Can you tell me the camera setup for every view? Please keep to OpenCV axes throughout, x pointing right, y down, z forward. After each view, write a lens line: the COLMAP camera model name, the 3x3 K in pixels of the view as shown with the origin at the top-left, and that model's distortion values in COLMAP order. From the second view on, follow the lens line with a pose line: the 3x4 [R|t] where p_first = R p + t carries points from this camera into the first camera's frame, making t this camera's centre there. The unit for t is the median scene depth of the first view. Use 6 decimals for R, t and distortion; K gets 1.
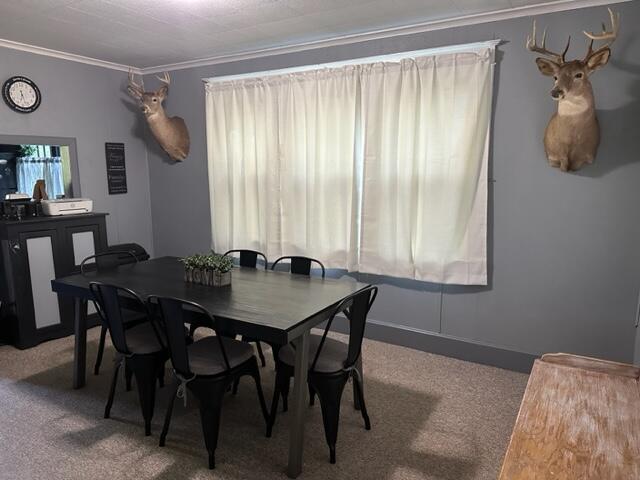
lens RADIAL K [[449.8, 0, 316.9], [0, 449.8, 238.6], [0, 0, 1]] dist [0.065014, -0.081284]
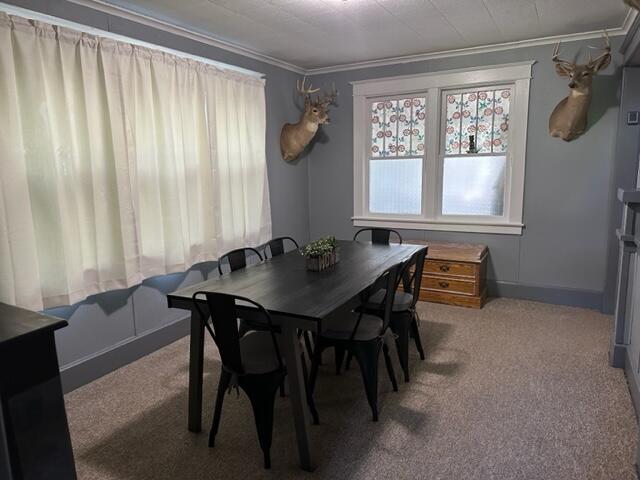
lens RADIAL K [[449.8, 0, 316.9], [0, 449.8, 238.6], [0, 0, 1]] dist [0.065014, -0.081284]
pose [[-0.041576, -0.173318, 0.983988, -1.016866], [0.171739, 0.968942, 0.177924, -0.128291], [-0.984265, 0.176387, -0.010519, 0.814638]]
